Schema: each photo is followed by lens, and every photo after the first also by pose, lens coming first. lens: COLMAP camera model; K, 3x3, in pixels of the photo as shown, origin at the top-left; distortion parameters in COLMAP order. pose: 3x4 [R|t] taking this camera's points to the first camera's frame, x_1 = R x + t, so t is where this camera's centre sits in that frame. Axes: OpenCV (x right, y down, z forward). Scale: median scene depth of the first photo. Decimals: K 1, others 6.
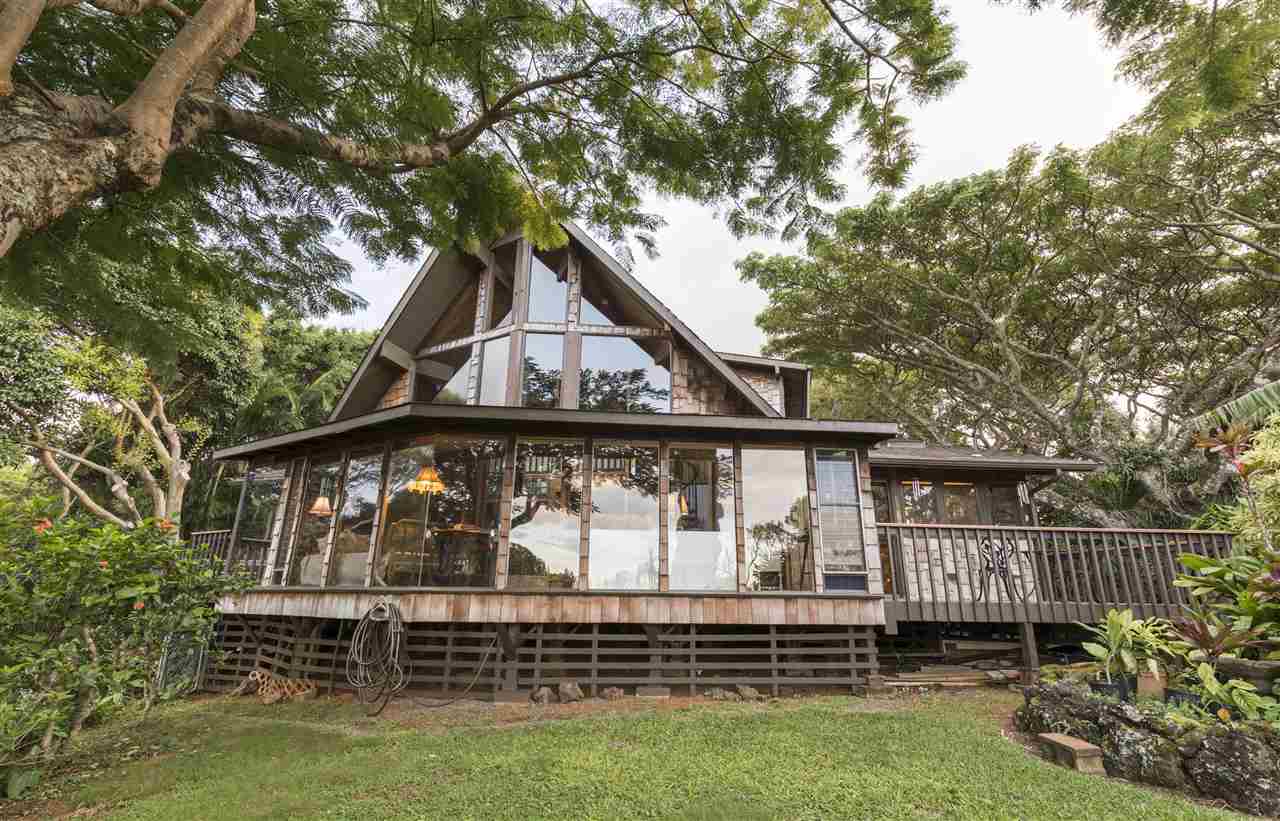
lens RADIAL K [[579.5, 0, 640.2], [0, 579.5, 426.0], [0, 0, 1]] dist [0.000258, -0.000051]
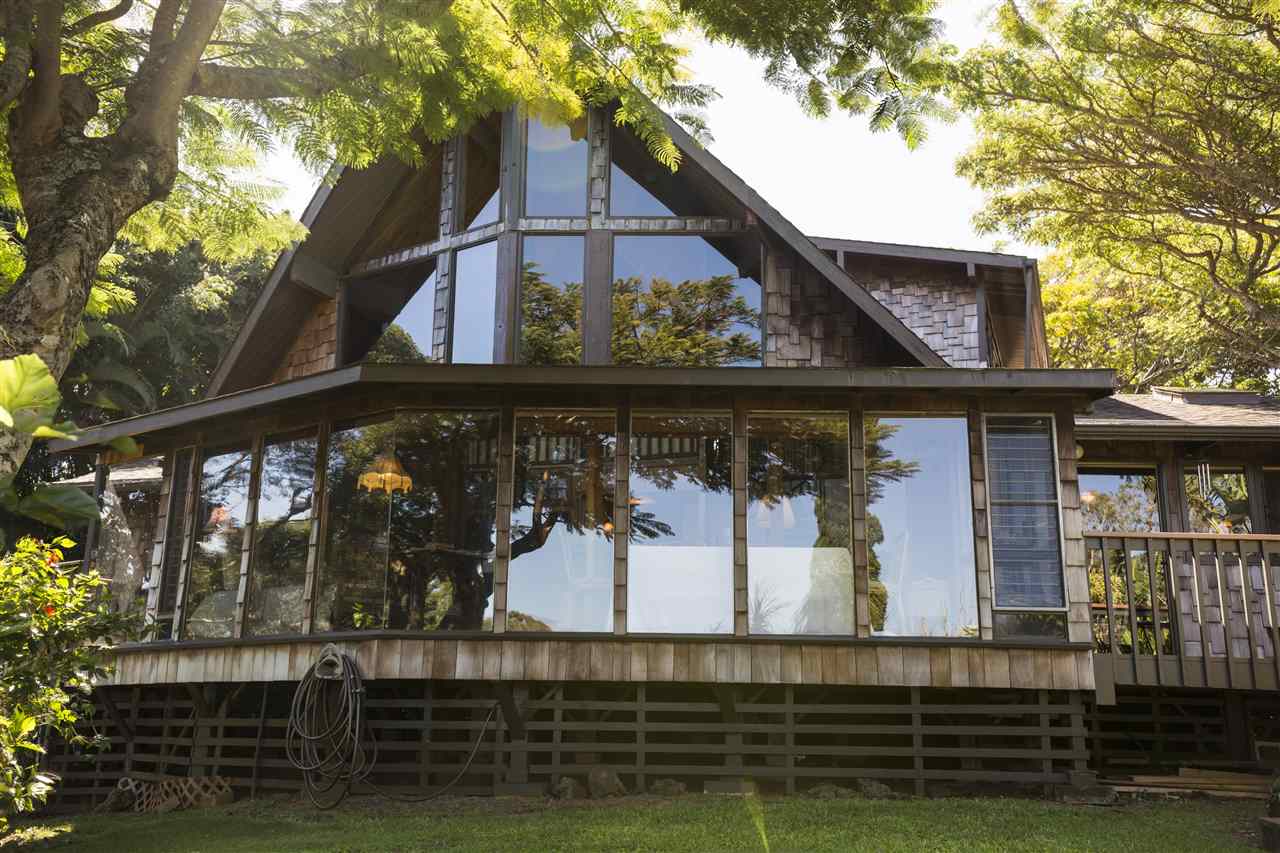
lens RADIAL K [[1231.3, 0, 640.0], [0, 1231.3, 426.5], [0, 0, 1]] dist [0.099880, -0.002095]
pose [[0.994316, -0.023332, -0.103886, 0.072943], [0.028503, 0.998413, 0.048569, -0.024481], [0.102588, -0.051254, 0.993403, -0.378774]]
